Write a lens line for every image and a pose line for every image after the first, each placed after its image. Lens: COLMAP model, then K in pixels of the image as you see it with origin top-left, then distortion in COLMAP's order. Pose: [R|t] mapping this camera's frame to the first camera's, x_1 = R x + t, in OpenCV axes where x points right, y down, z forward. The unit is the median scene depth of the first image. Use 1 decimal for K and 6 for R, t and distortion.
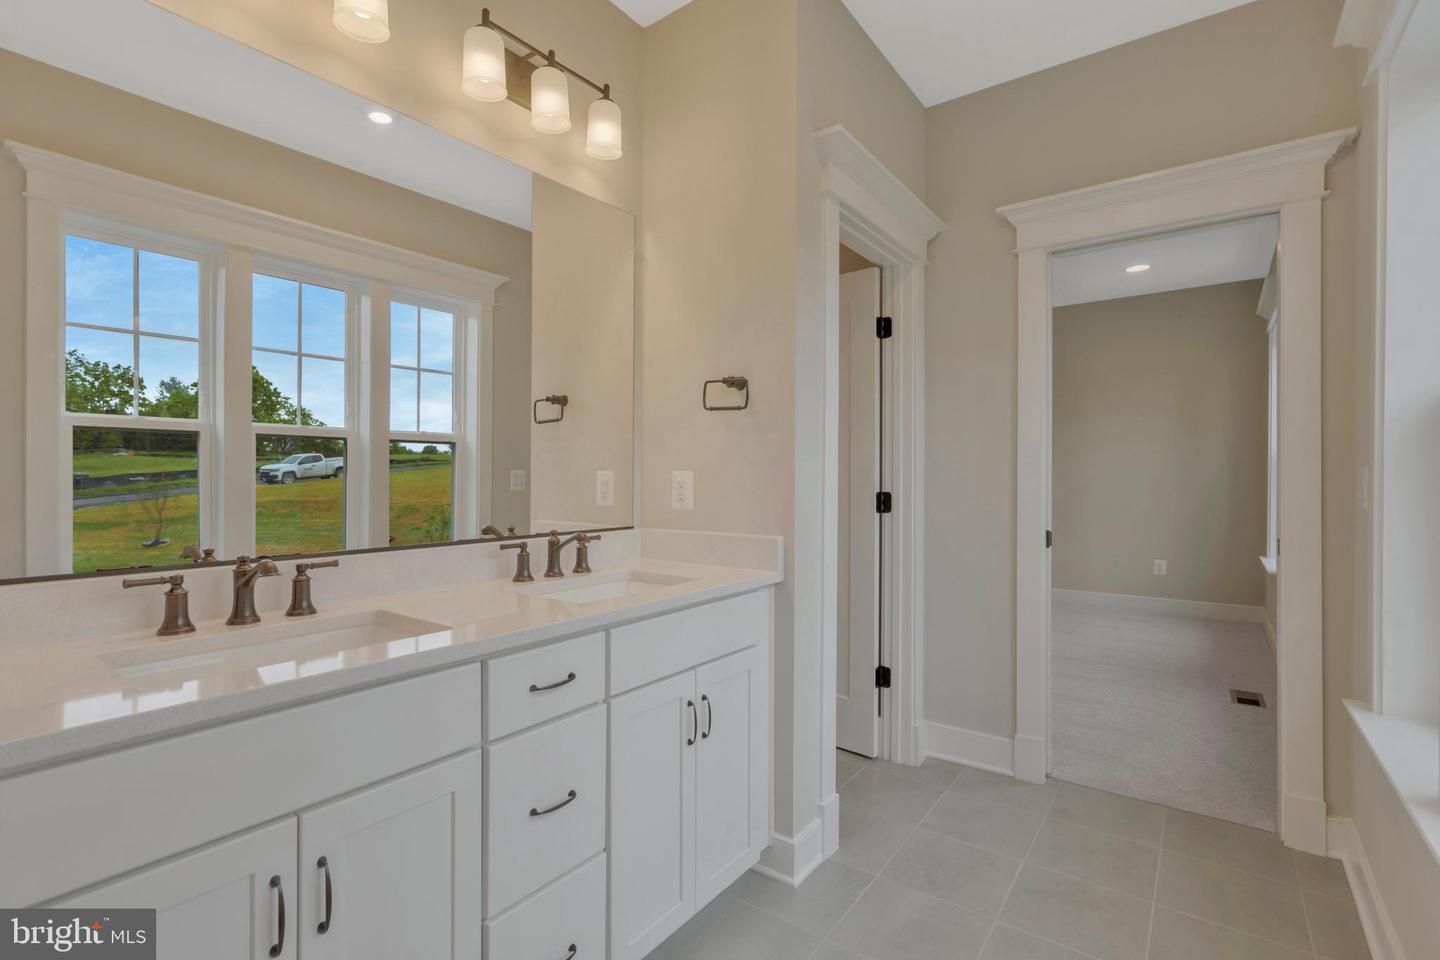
lens RADIAL K [[662.9, 0, 726.8], [0, 662.9, 482.9], [0, 0, 1]] dist [-0.002524, -0.000311]
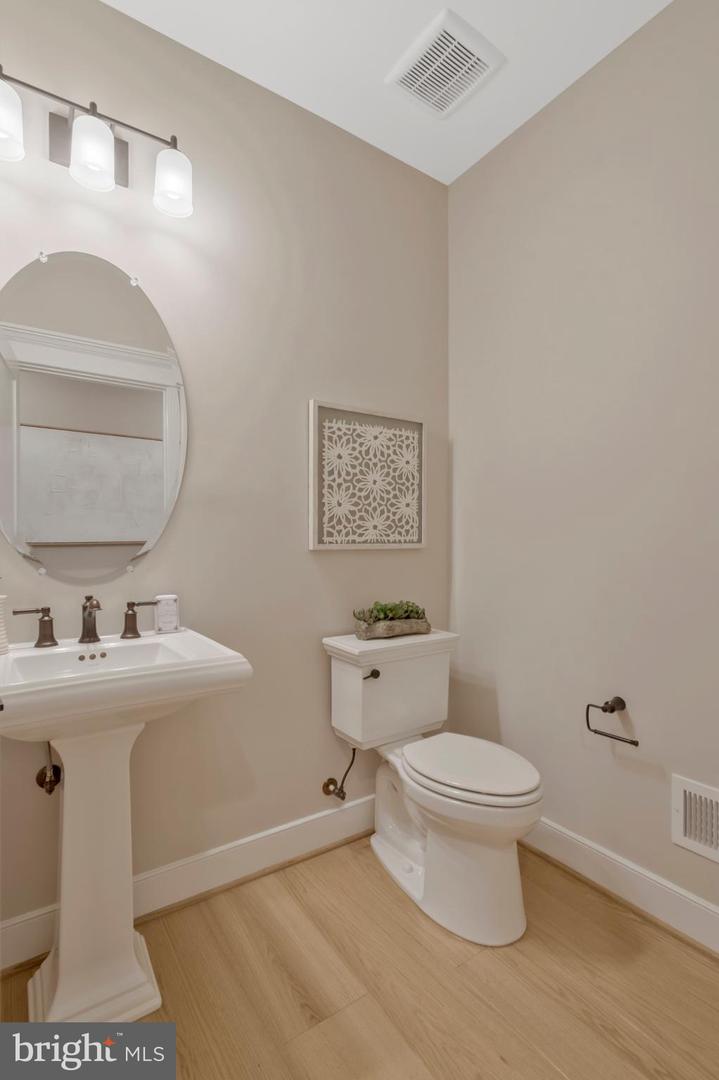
lens RADIAL K [[497.2, 0, 351.5], [0, 497.2, 544.3], [0, 0, 1]] dist [-0.002524, -0.000311]
pose [[0.938186, 0.006662, -0.346067, 0.145566], [-0.006198, 0.999978, 0.002446, -0.003341], [0.346076, -0.000150, 0.938206, 0.188235]]
